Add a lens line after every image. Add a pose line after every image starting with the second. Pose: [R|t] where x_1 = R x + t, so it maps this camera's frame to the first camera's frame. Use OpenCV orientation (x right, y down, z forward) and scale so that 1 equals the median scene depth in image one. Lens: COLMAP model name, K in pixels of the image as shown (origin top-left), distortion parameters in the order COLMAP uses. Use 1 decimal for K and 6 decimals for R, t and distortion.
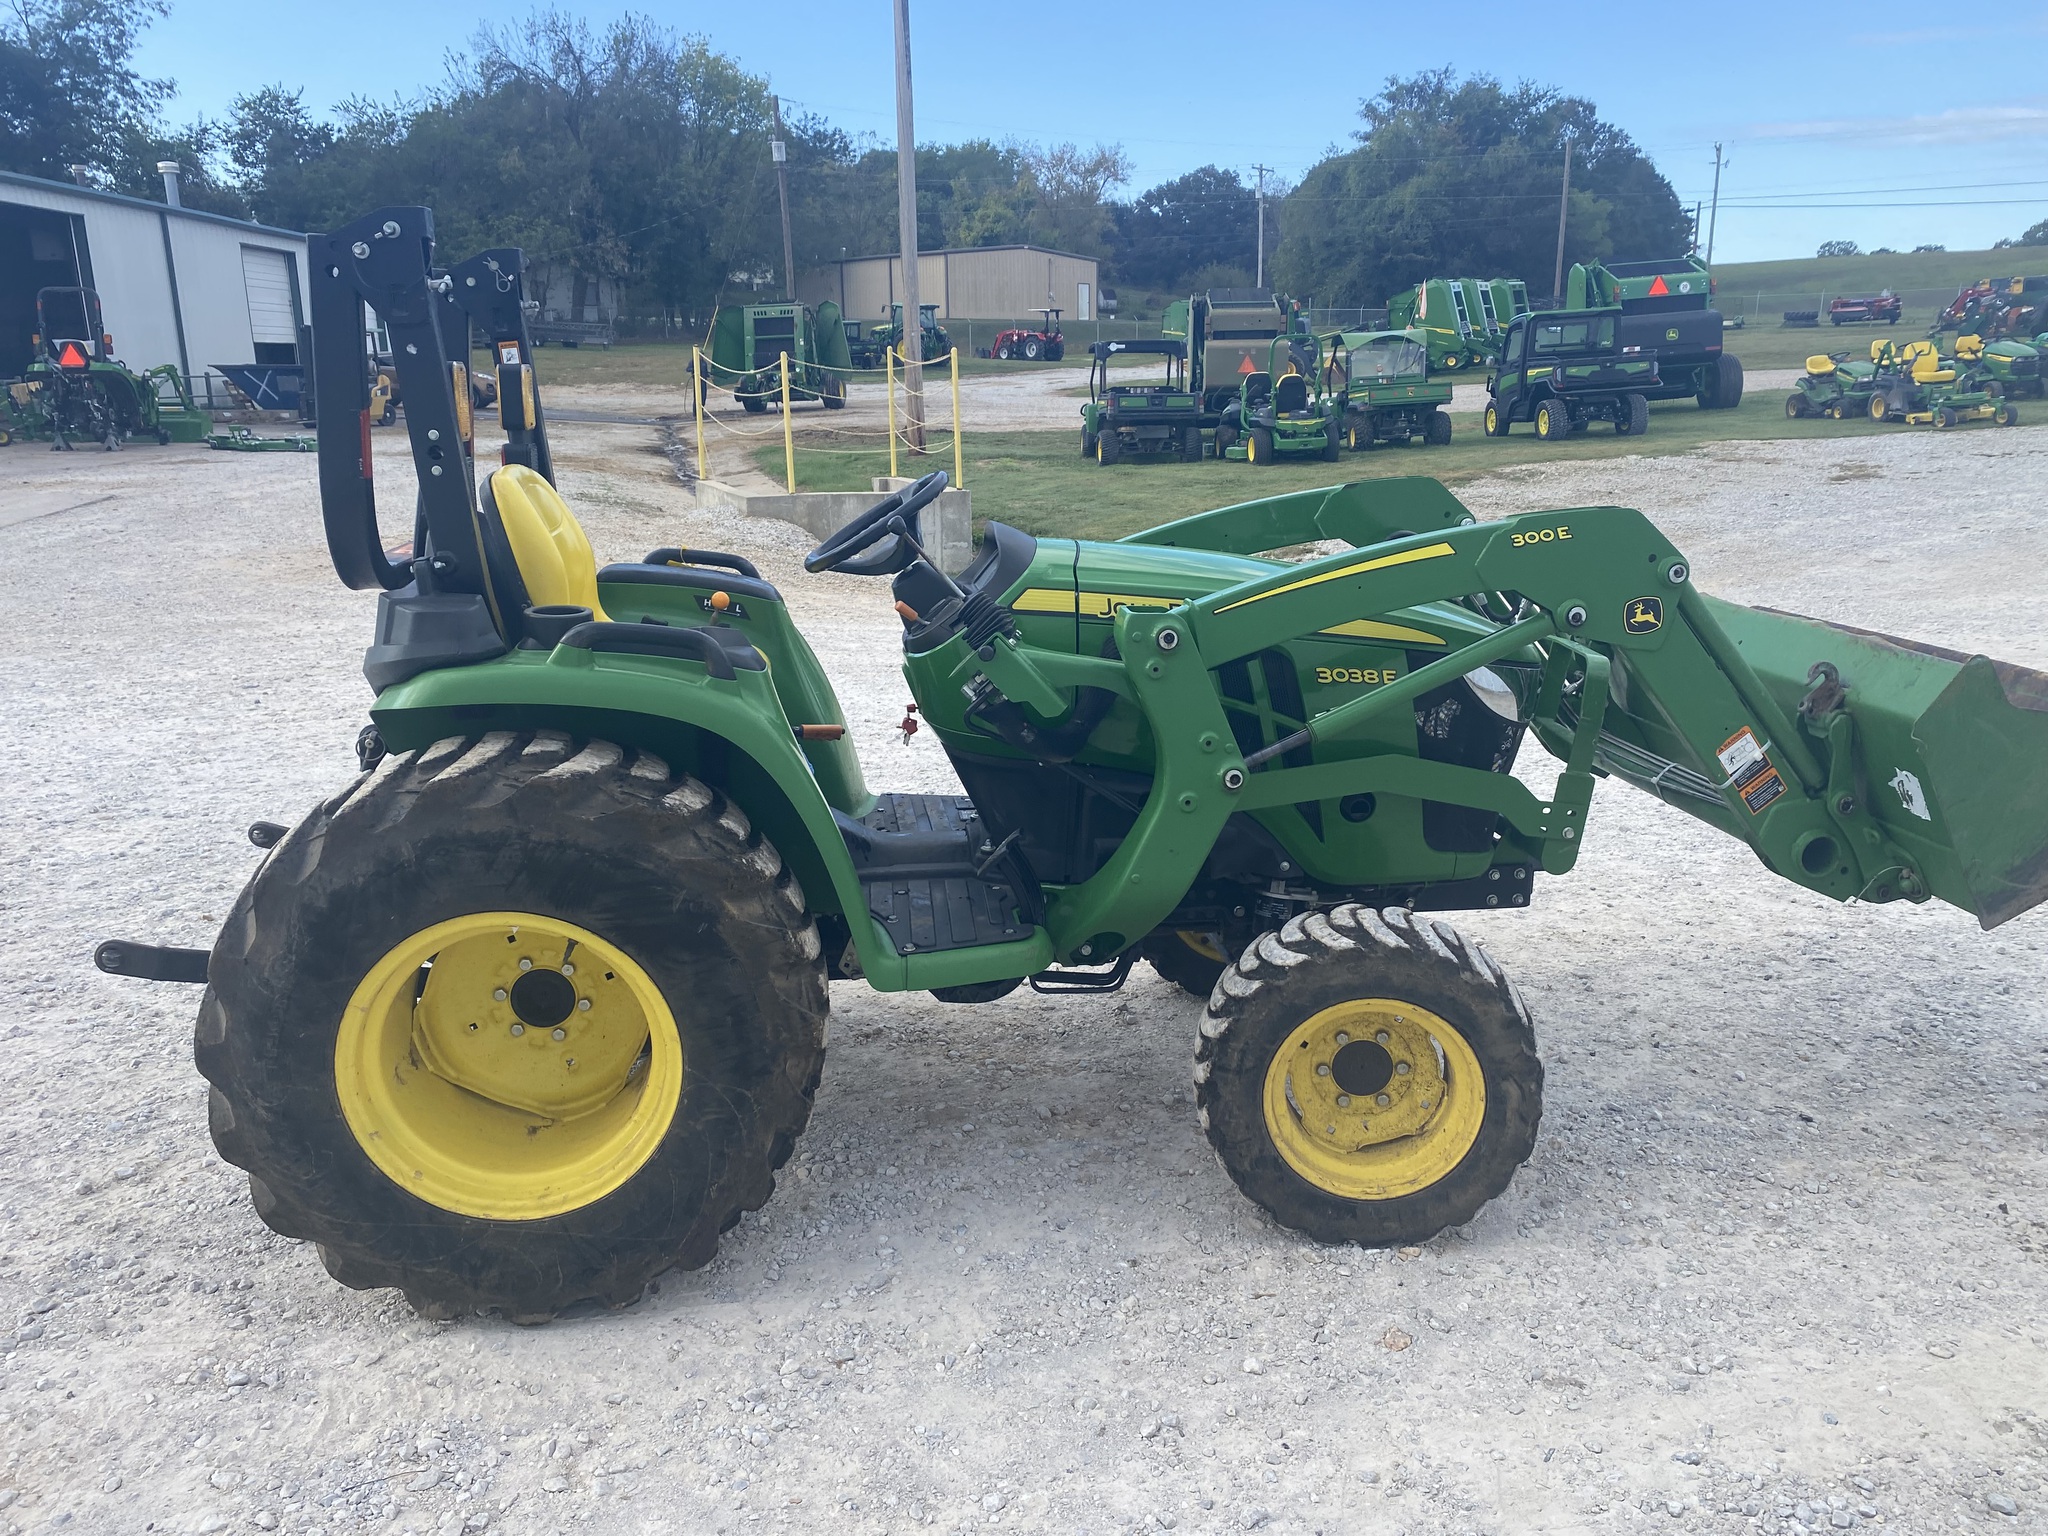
lens RADIAL K [[1558.1, 0, 1054.2], [0, 1558.1, 766.9], [0, 0, 1]] dist [0.026692, -0.032409]
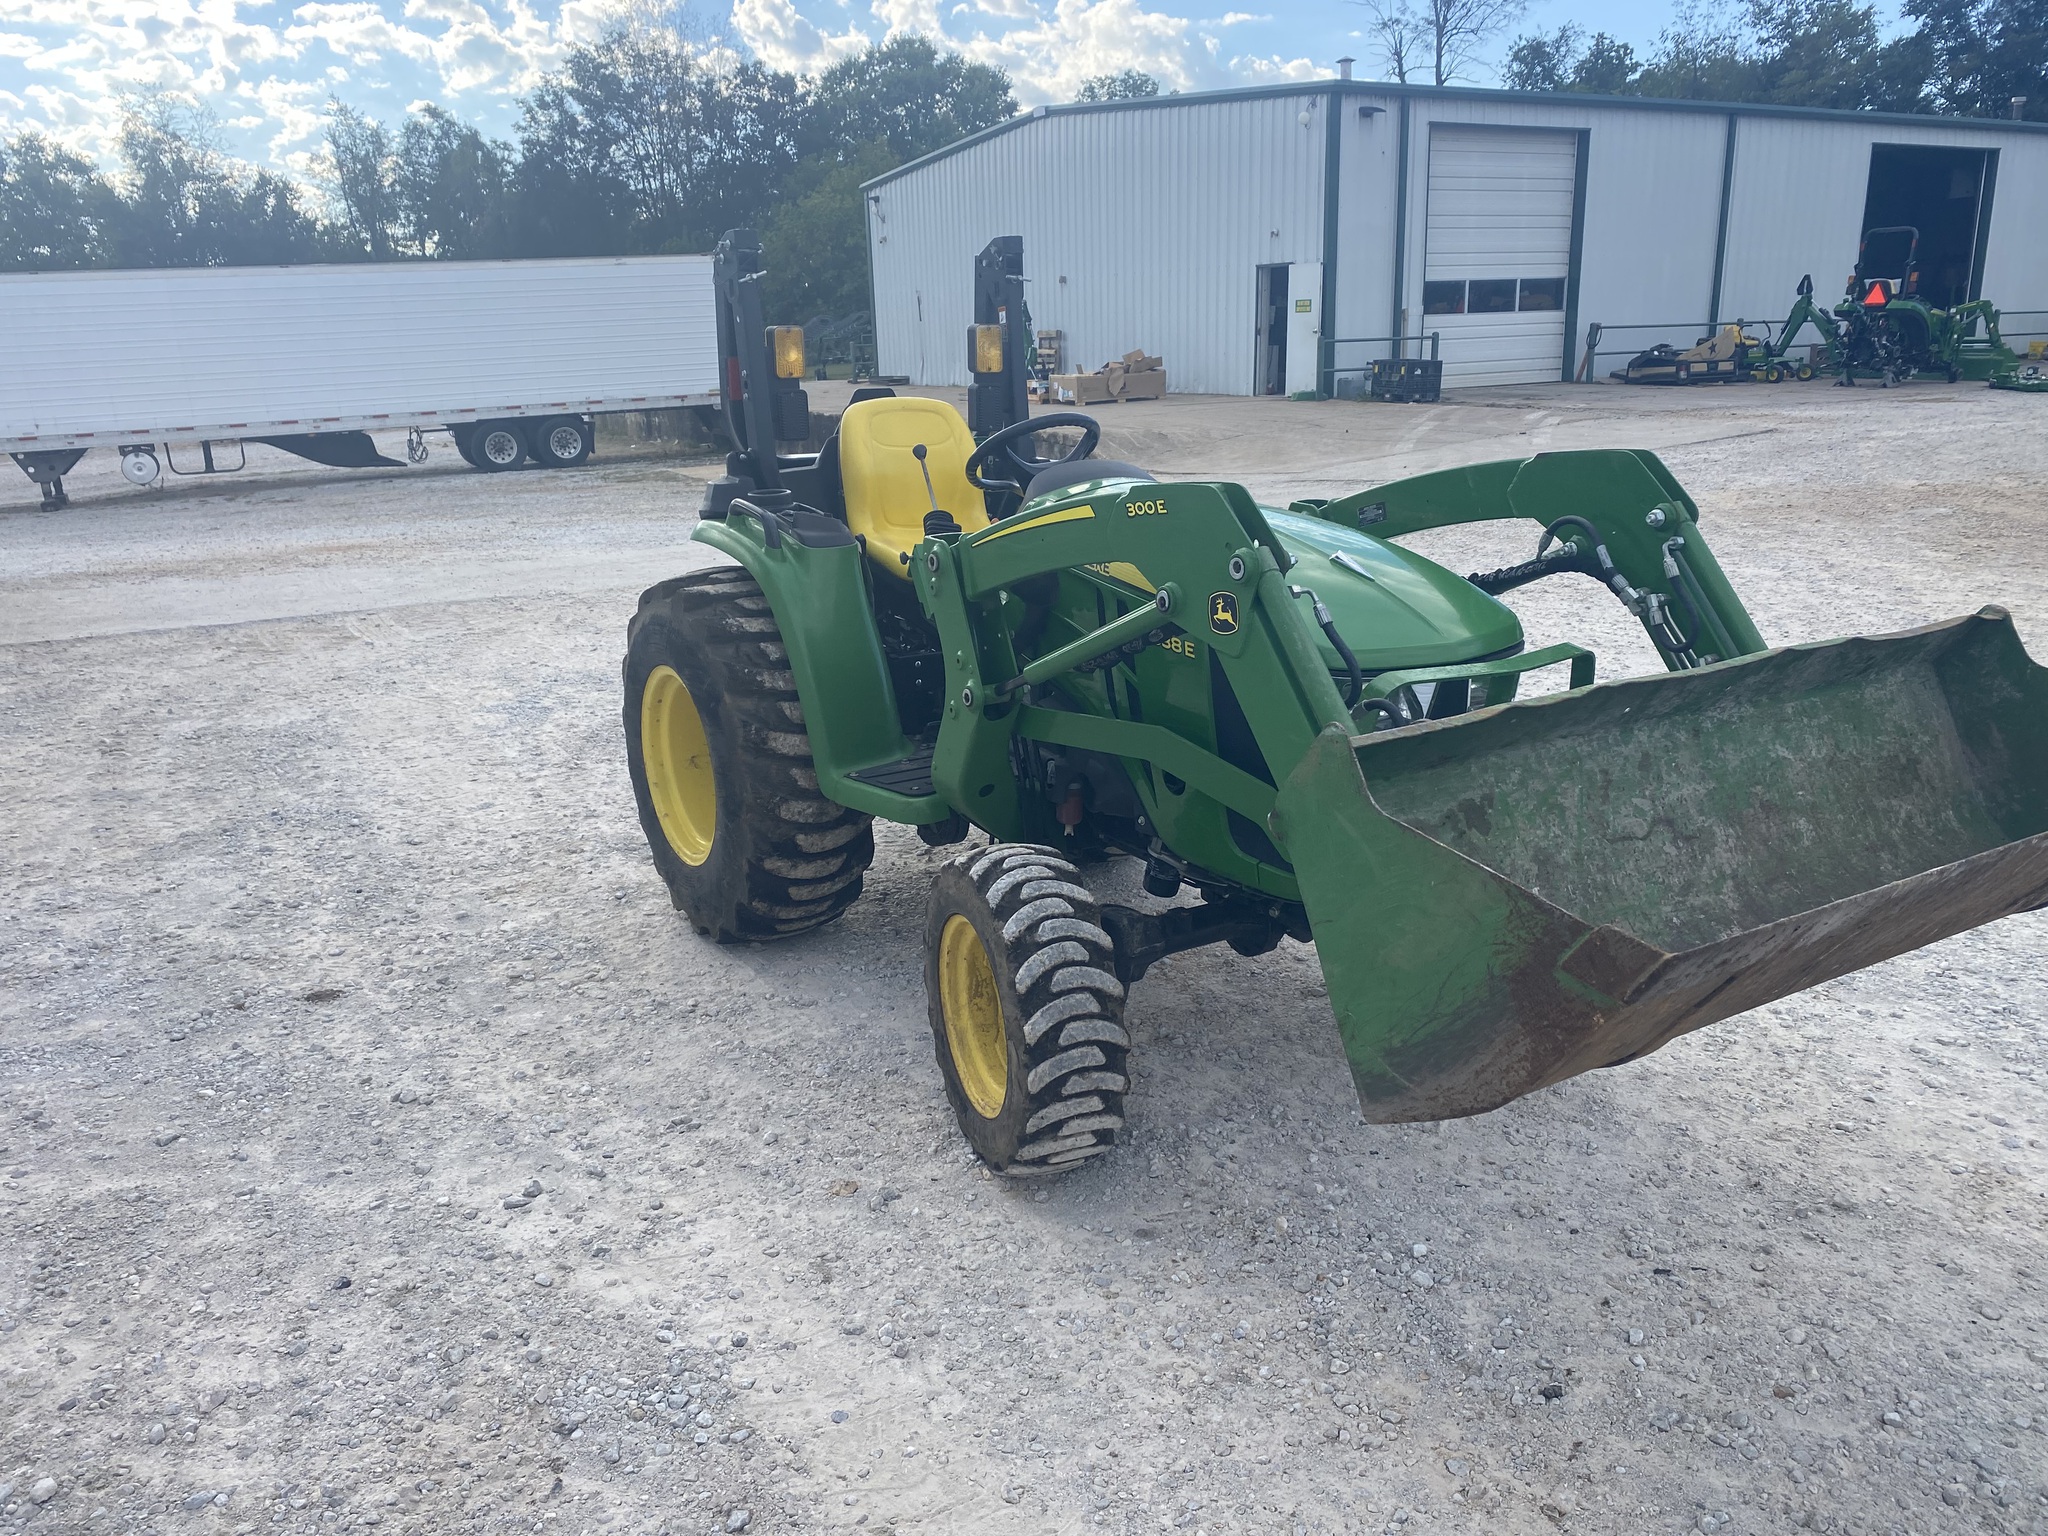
lens RADIAL K [[1558.1, 0, 1020.2], [0, 1558.1, 770.5], [0, 0, 1]] dist [0.026692, -0.032409]
pose [[0.415257, 0.241068, -0.877182, 0.129642], [-0.204735, 0.964278, 0.168083, -0.015832], [0.886366, 0.109792, 0.449778, 0.061561]]
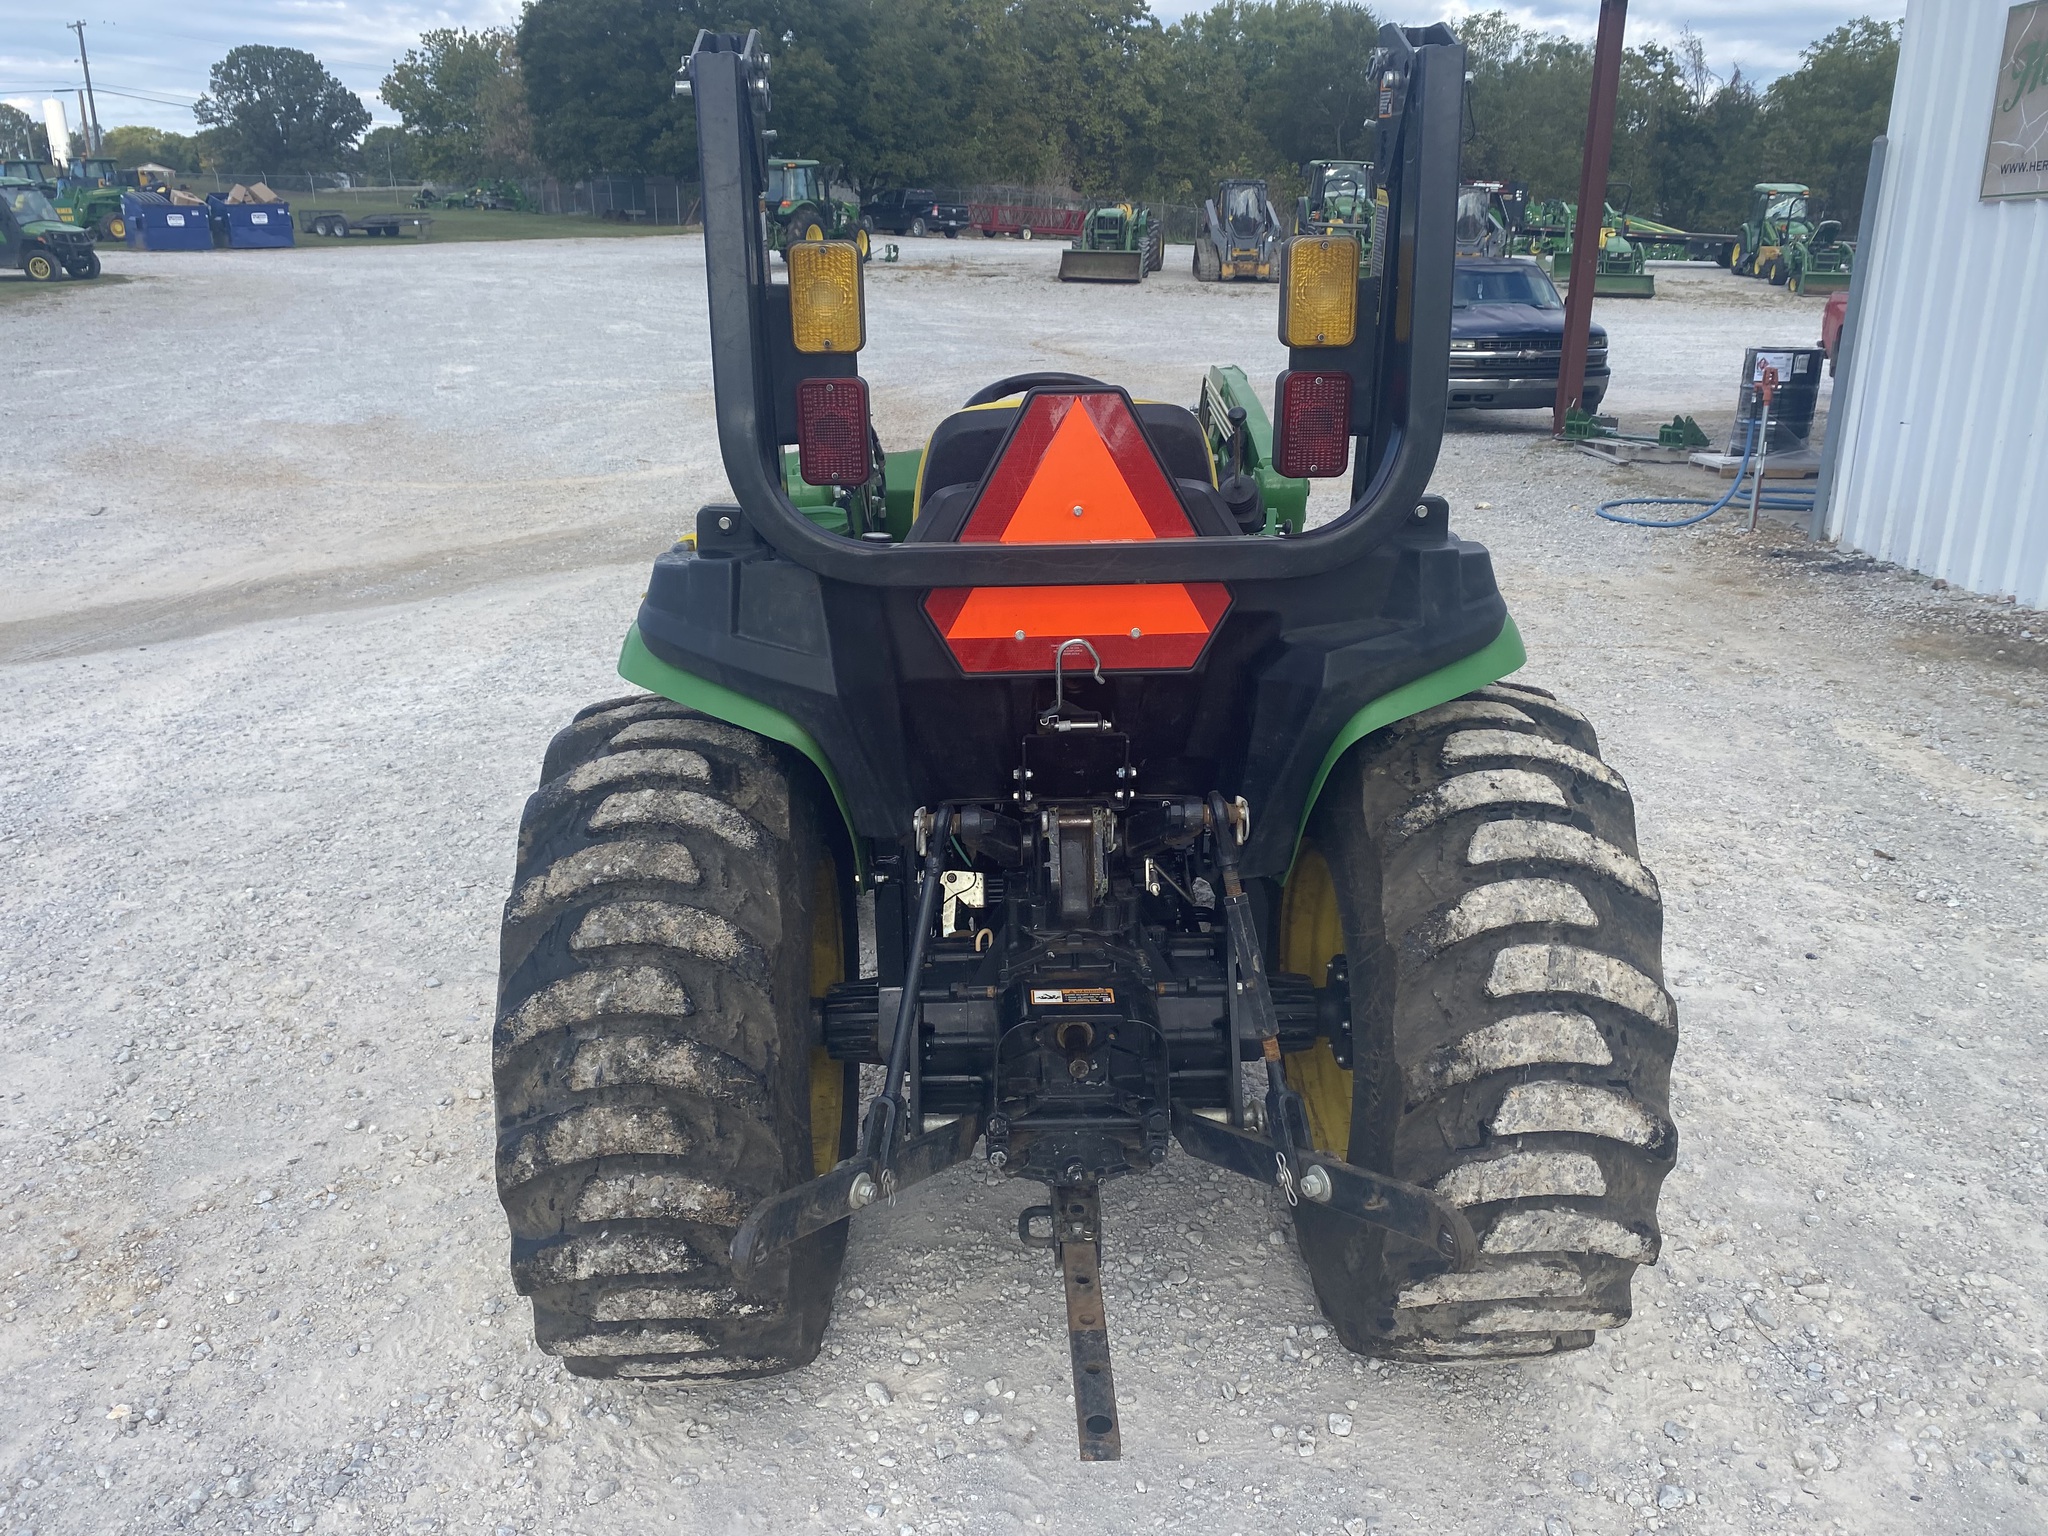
lens RADIAL K [[1558.1, 0, 1028.1], [0, 1558.1, 784.6], [0, 0, 1]] dist [0.026692, -0.032409]
pose [[0.113171, -0.302601, 0.946375, -0.129715], [0.249708, 0.930584, 0.267691, -0.027556], [-0.961685, 0.206023, 0.180877, 0.115931]]
